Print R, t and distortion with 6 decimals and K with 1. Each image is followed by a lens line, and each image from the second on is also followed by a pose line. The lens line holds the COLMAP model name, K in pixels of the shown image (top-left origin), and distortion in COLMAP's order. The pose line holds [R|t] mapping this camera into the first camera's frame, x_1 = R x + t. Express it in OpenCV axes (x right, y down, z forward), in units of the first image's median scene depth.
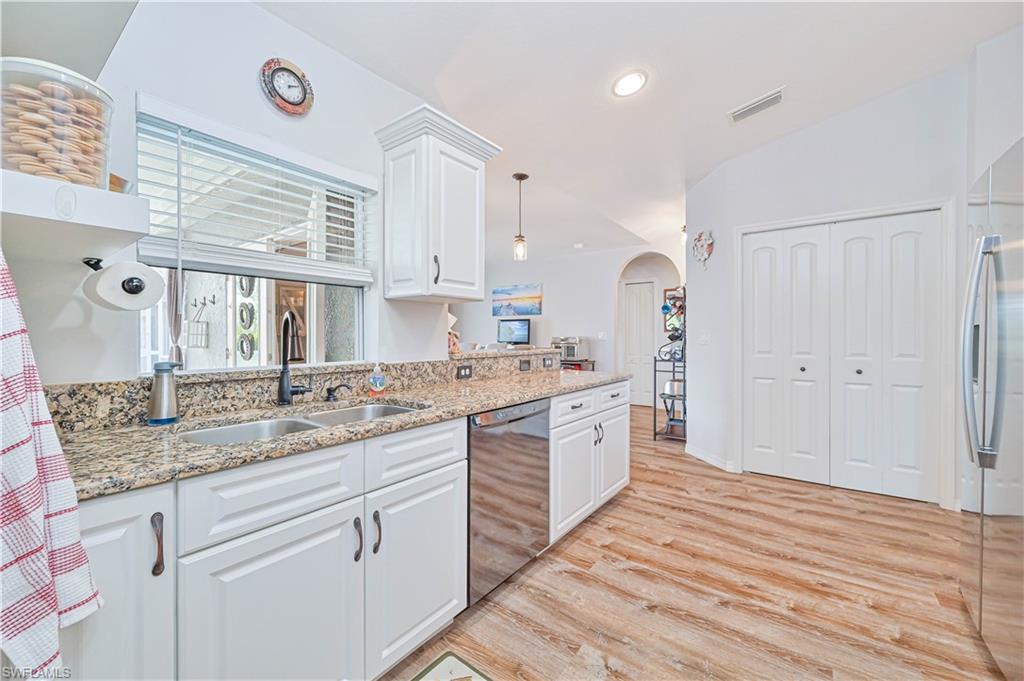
lens RADIAL K [[405.9, 0, 511.5], [0, 405.9, 338.0], [0, 0, 1]] dist [-0.000533, -0.000423]
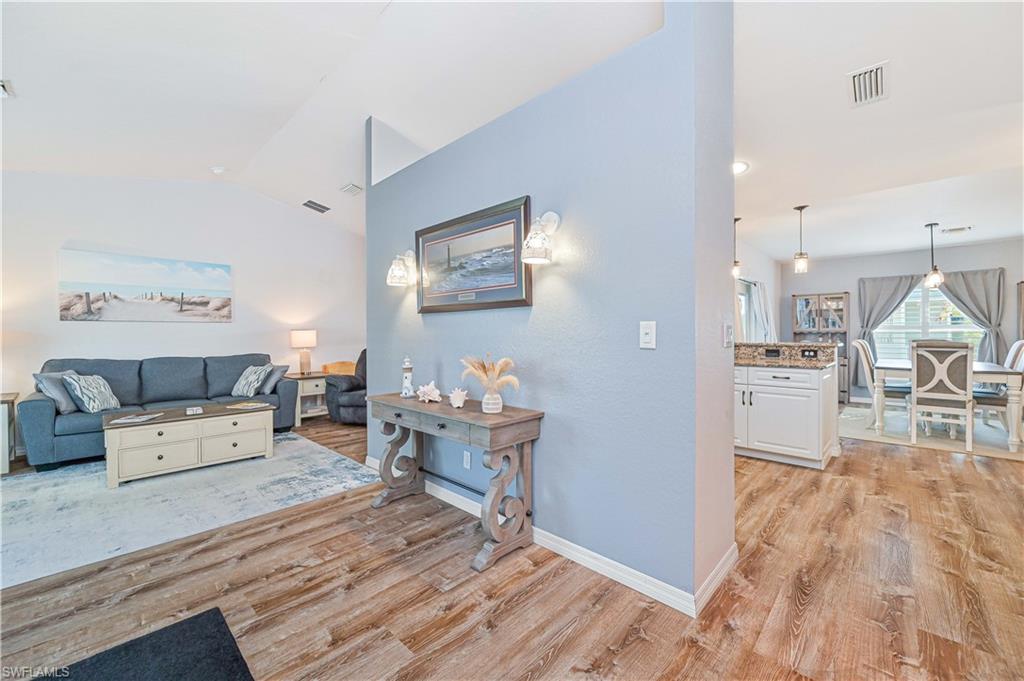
lens RADIAL K [[405.9, 0, 513.6], [0, 405.9, 338.9], [0, 0, 1]] dist [-0.000533, -0.000423]
pose [[-0.120767, 0.011820, -0.992610, 1.872738], [0.000226, 0.999929, 0.011880, 0.001150], [0.992681, 0.001211, -0.120762, 0.344927]]
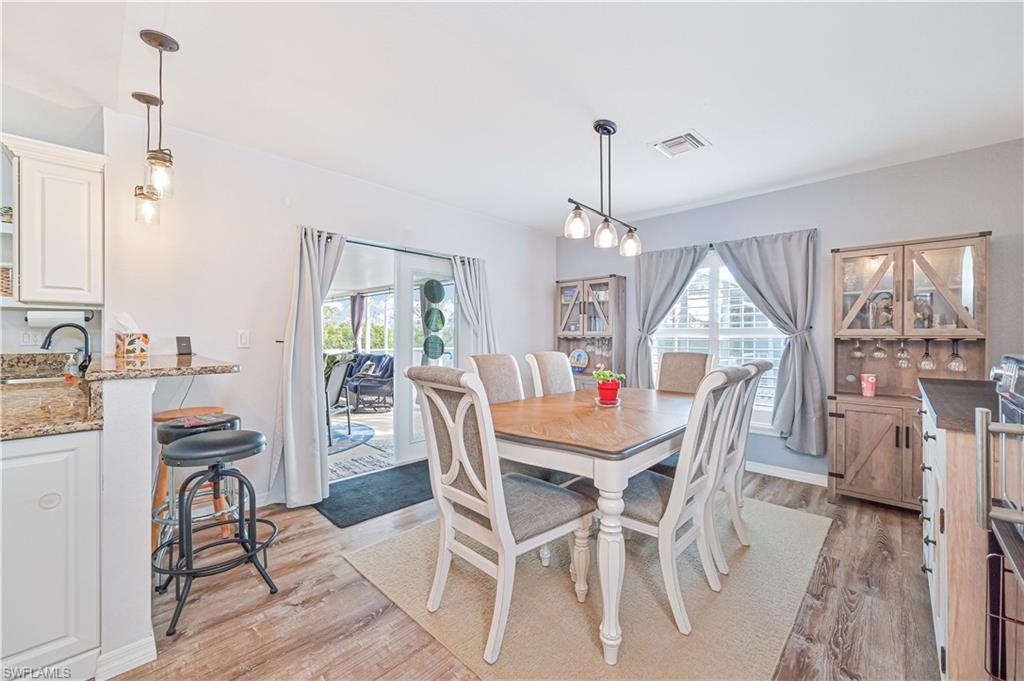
lens RADIAL K [[405.9, 0, 515.4], [0, 405.9, 339.5], [0, 0, 1]] dist [-0.000533, -0.000423]
pose [[-0.121653, 0.008052, -0.992540, 0.659947], [-0.008164, 0.999925, 0.009113, -0.018125], [0.992539, 0.009212, -0.121578, 2.052478]]
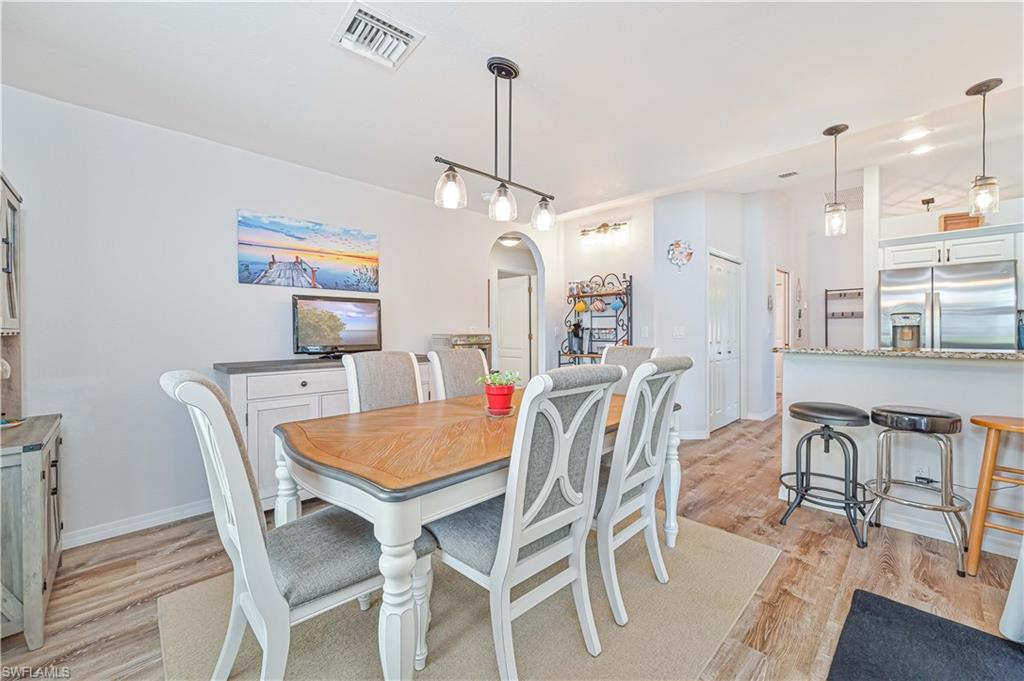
lens RADIAL K [[405.9, 0, 515.7], [0, 405.9, 331.2], [0, 0, 1]] dist [-0.000533, -0.000423]
pose [[0.159296, -0.002539, 0.987228, -1.155299], [0.009047, 0.999958, 0.001112, -0.015298], [-0.987189, 0.008755, 0.159313, 2.000388]]
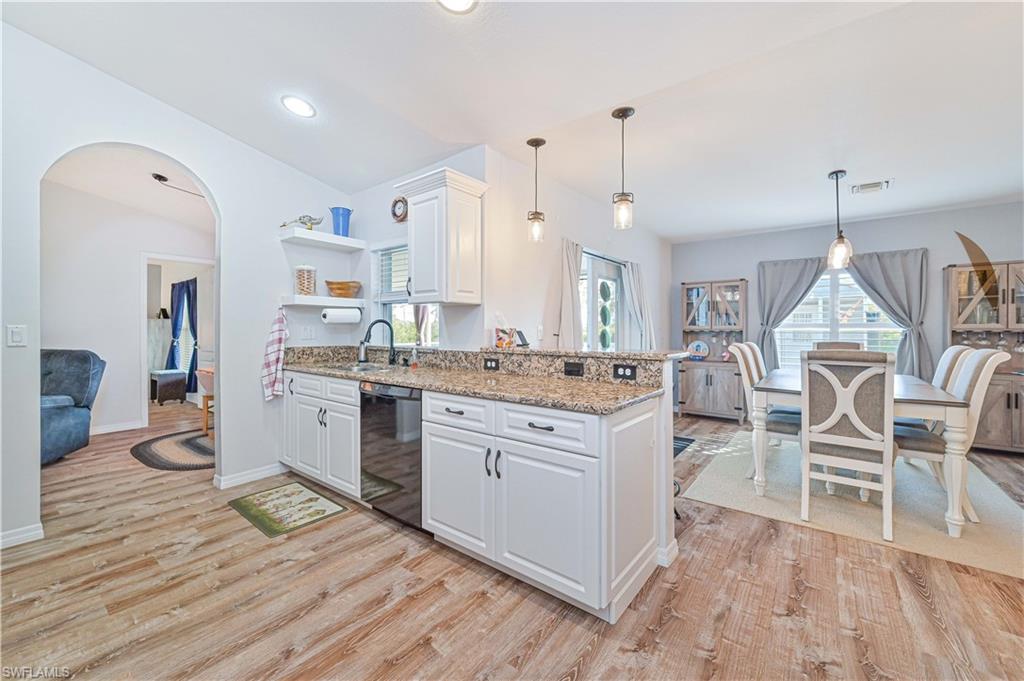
lens RADIAL K [[405.9, 0, 518.0], [0, 405.9, 333.1], [0, 0, 1]] dist [-0.000533, -0.000423]
pose [[-0.011054, 0.007484, -0.999911, 1.004063], [-0.006237, 0.999952, 0.007553, -0.010024], [0.999919, 0.006320, -0.011007, 1.100494]]
